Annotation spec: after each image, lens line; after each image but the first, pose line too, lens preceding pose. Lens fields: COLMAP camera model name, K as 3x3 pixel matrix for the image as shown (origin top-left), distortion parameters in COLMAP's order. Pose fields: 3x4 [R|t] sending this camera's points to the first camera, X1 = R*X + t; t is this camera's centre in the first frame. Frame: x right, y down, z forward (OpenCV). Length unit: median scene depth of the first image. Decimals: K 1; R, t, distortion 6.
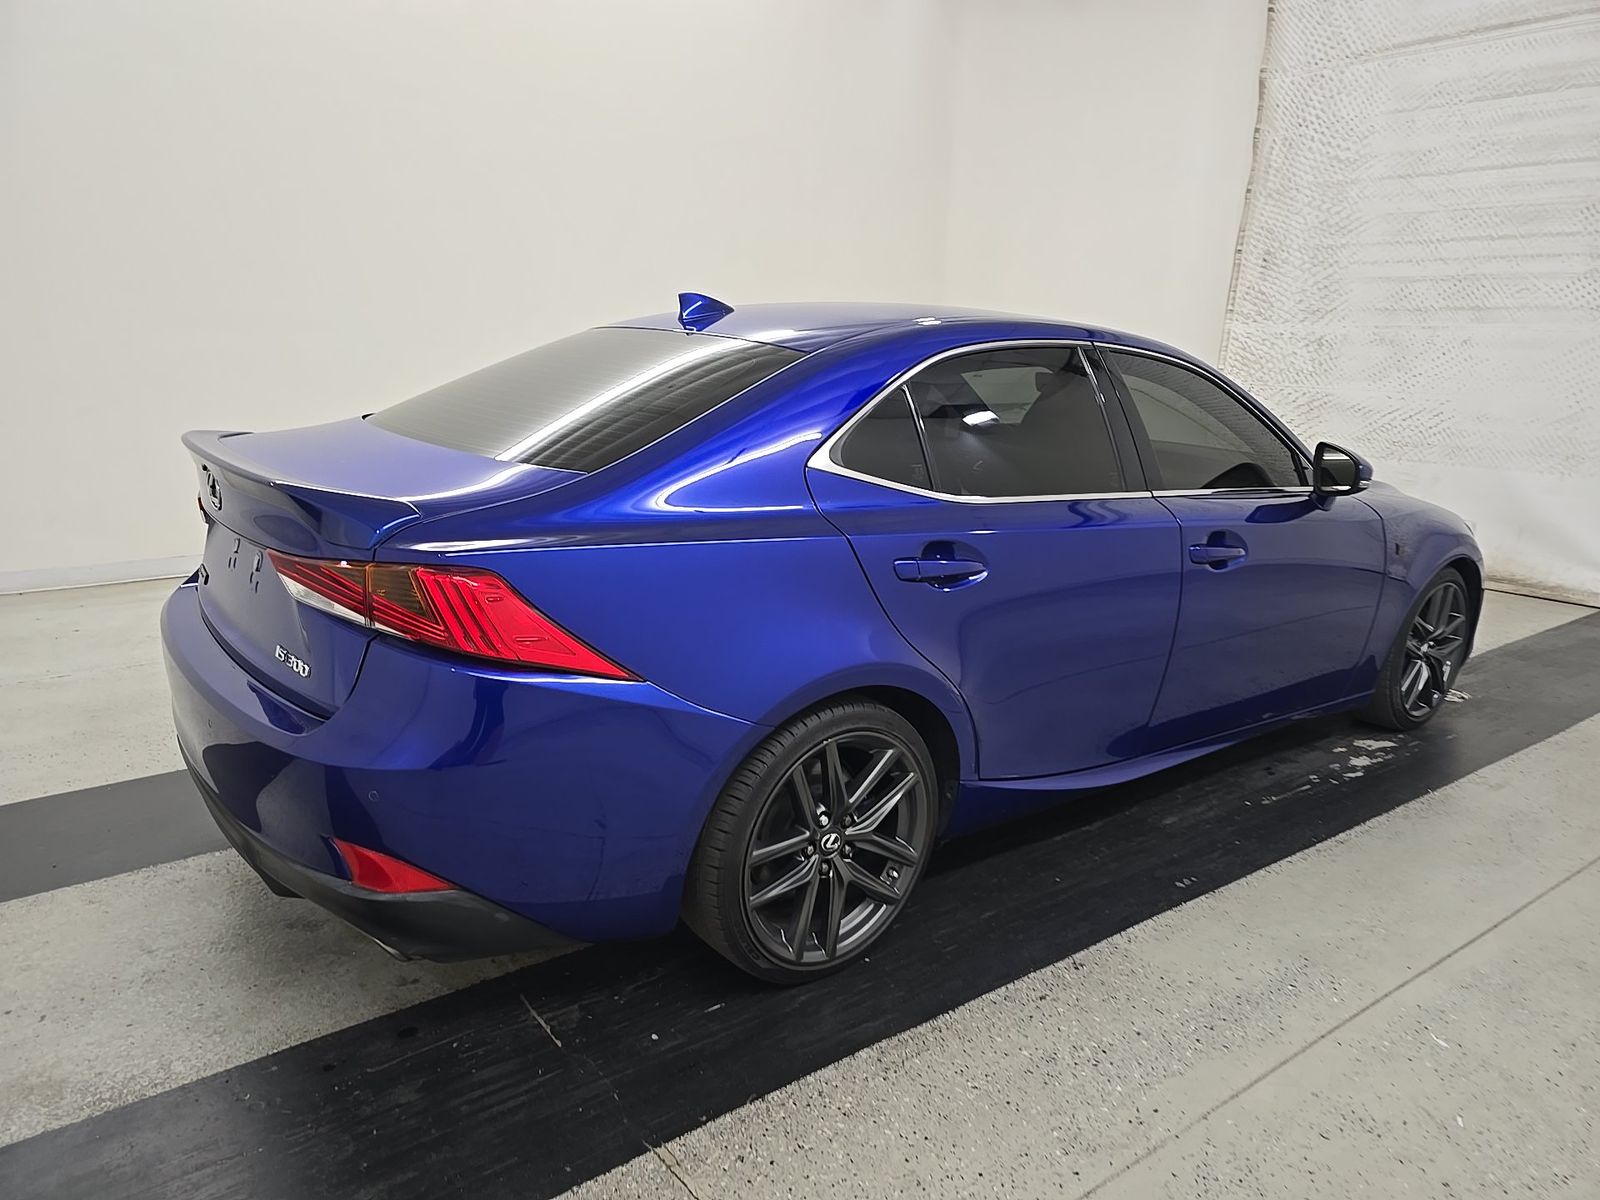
lens RADIAL K [[1075.8, 0, 800.0], [0, 1075.8, 600.0], [0, 0, 1]] dist [0.028266, -0.030507]
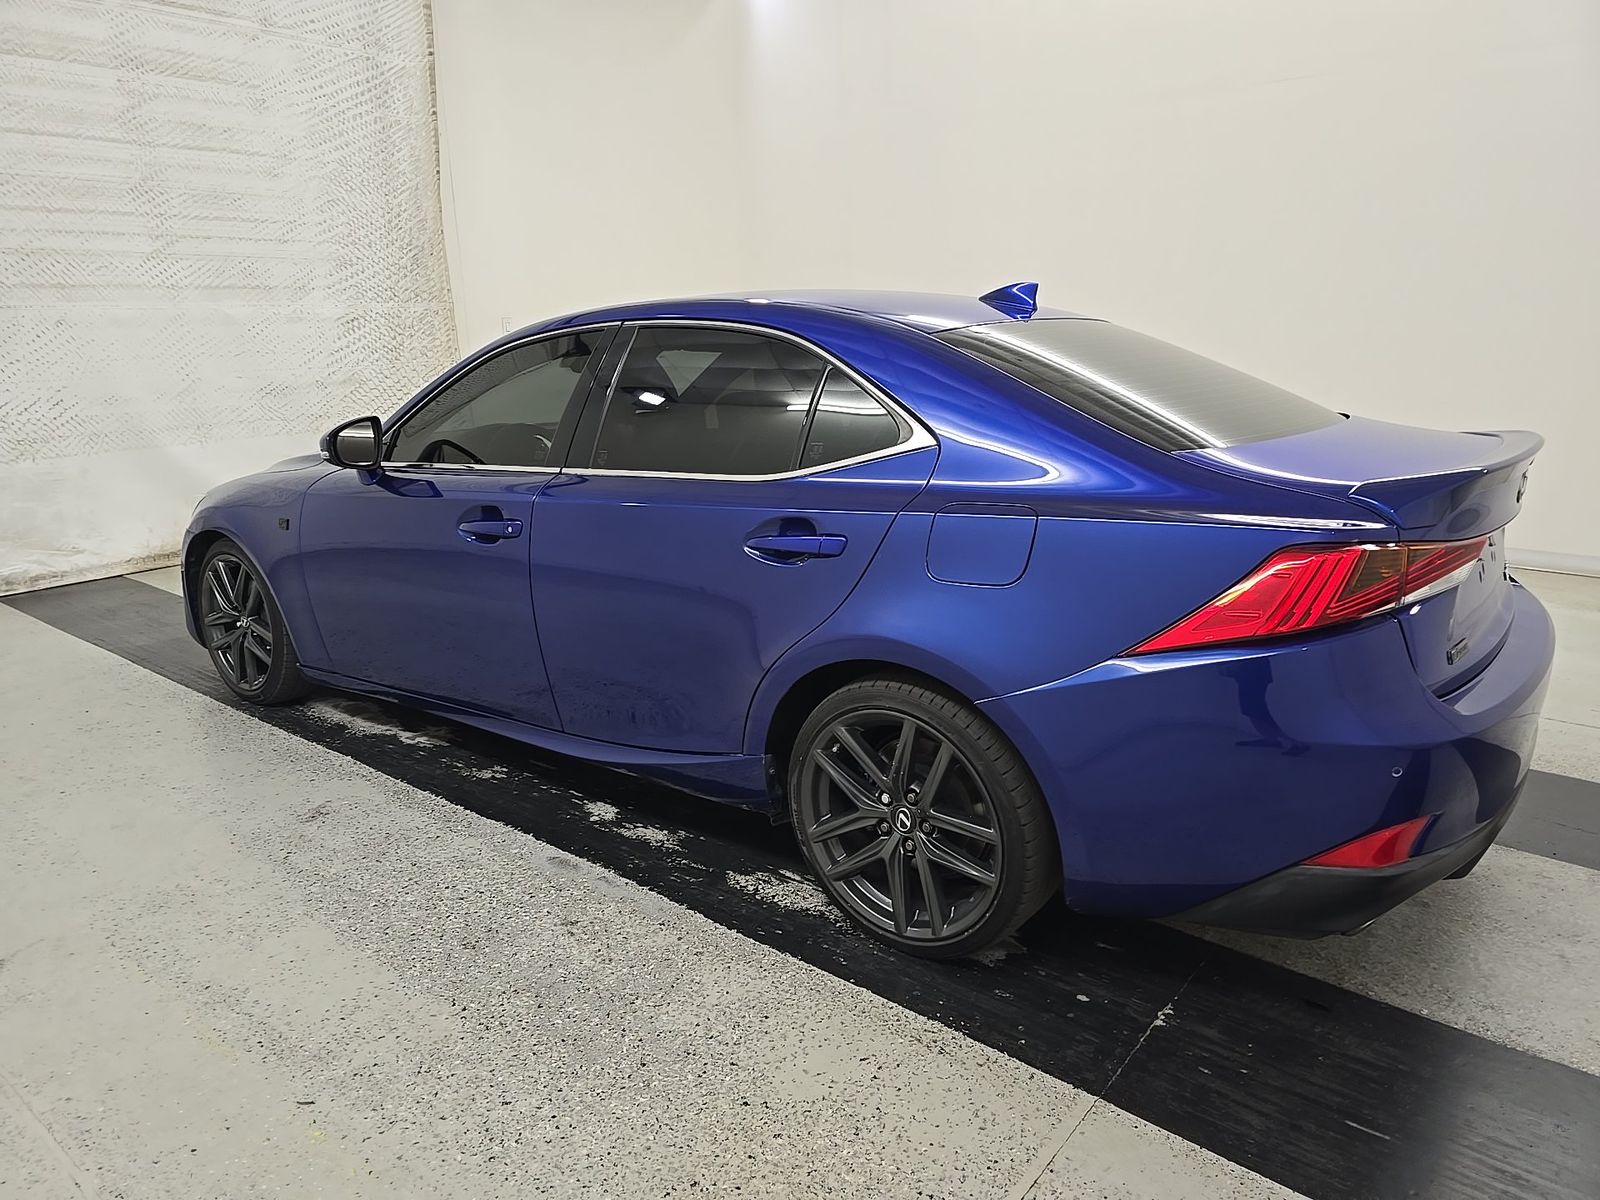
lens RADIAL K [[1075.8, 0, 800.0], [0, 1075.8, 600.0], [0, 0, 1]] dist [0.028266, -0.030507]
pose [[-0.255737, -0.262953, 0.930298, -0.478065], [0.236275, 0.916115, 0.323896, -0.175613], [-0.937429, 0.302638, -0.172156, 0.655521]]
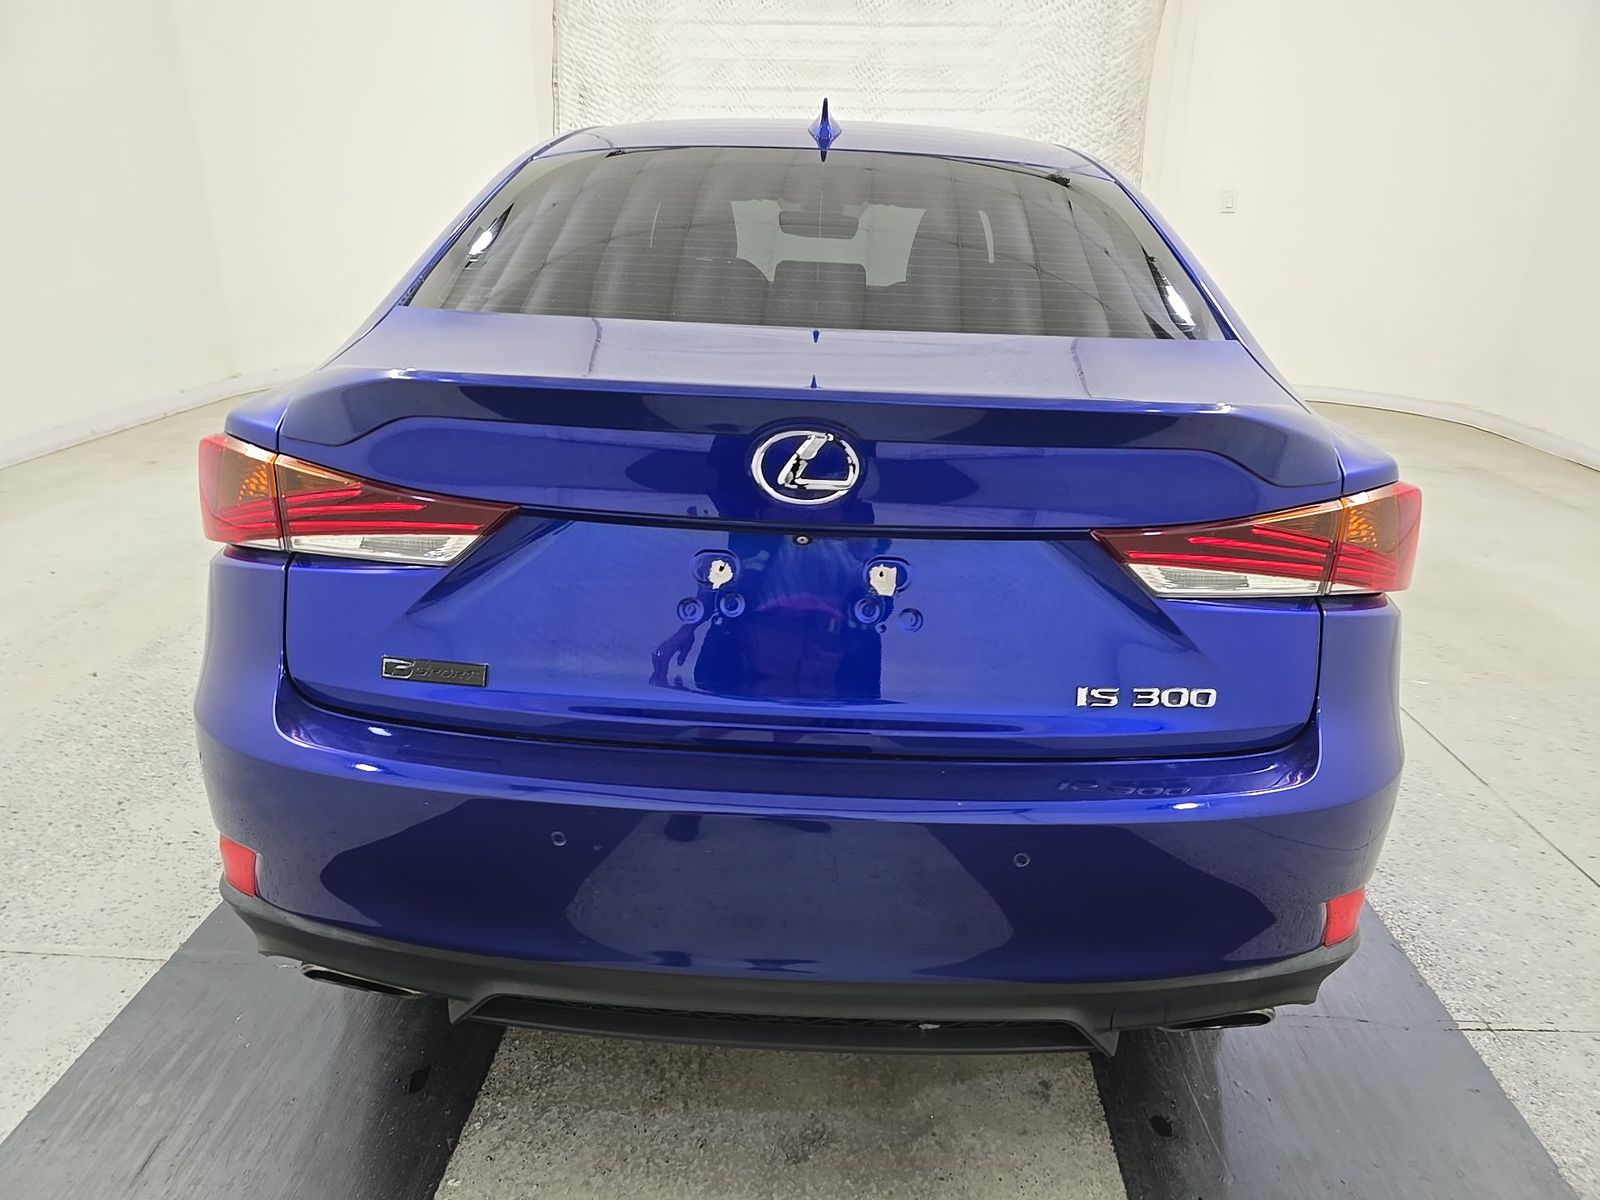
lens RADIAL K [[1059.4, 0, 800.0], [0, 1059.4, 600.0], [0, 0, 1]] dist [0.047260, -0.037438]
pose [[0.634001, -0.282156, 0.720021, -0.328341], [0.177925, 0.959307, 0.219257, -0.059198], [-0.752586, -0.010899, 0.658404, 0.233935]]
